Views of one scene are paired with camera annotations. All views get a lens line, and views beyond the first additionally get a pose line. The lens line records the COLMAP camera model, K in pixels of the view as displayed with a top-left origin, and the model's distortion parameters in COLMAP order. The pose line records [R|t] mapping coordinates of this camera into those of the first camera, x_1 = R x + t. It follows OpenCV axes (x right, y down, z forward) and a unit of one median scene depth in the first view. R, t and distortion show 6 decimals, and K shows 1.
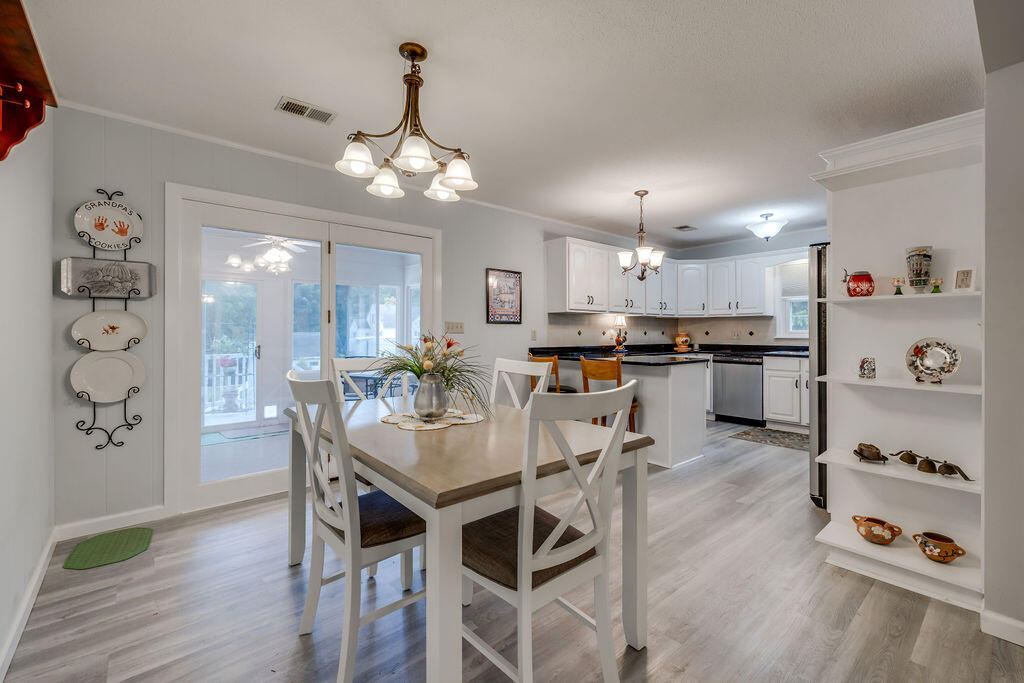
lens RADIAL K [[429.9, 0, 531.0], [0, 429.9, 330.5], [0, 0, 1]] dist [0.001996, 0.000337]
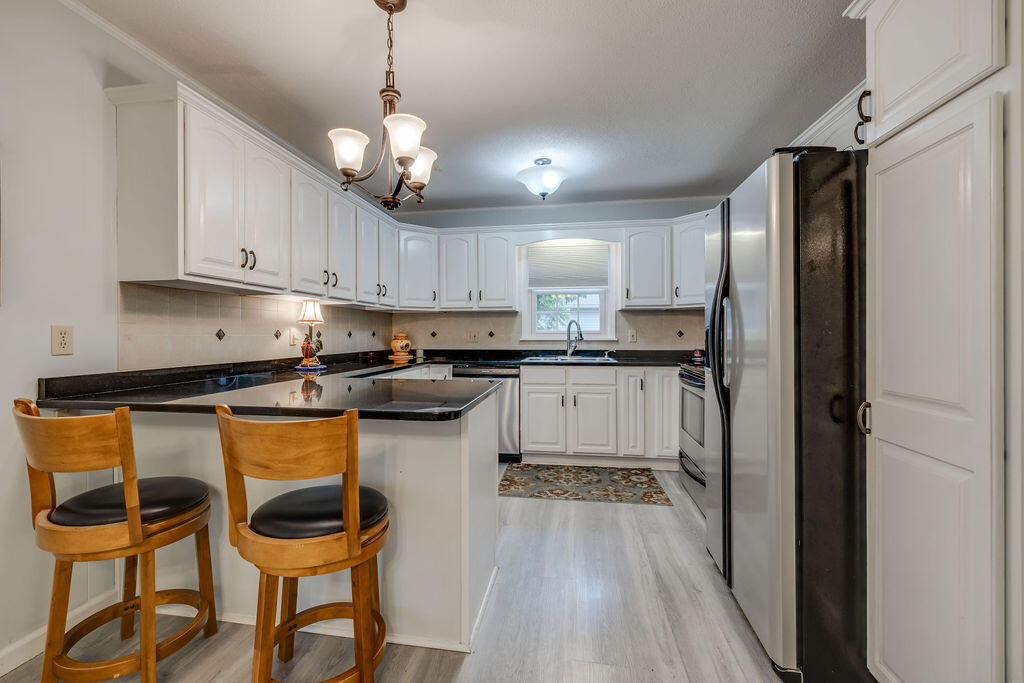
lens RADIAL K [[428.4, 0, 504.1], [0, 428.4, 339.2], [0, 0, 1]] dist [-0.001922, -0.000084]
pose [[0.770991, -0.011130, 0.636748, 0.056160], [0.000856, 0.999864, 0.016441, 0.003594], [-0.636845, -0.012130, 0.770896, 0.460278]]
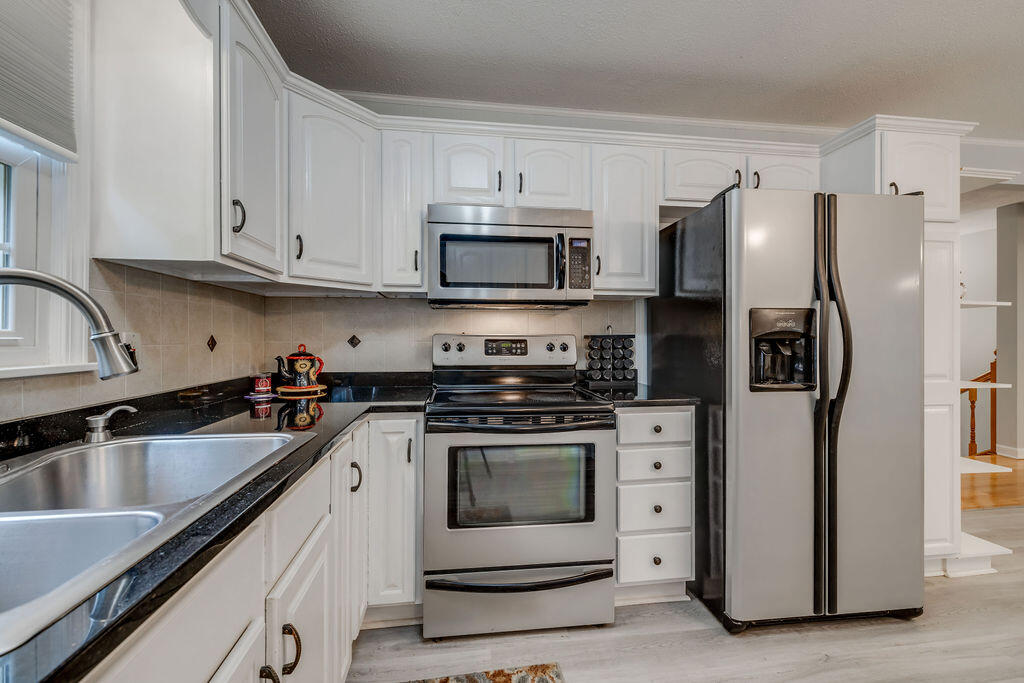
lens RADIAL K [[425.9, 0, 510.6], [0, 425.9, 337.5], [0, 0, 1]] dist [-0.000164, -0.000022]
pose [[-0.831452, -0.000372, 0.555596, 0.445788], [-0.002136, 0.999995, -0.002527, 0.003535], [-0.555592, -0.003288, -0.831449, 1.018274]]
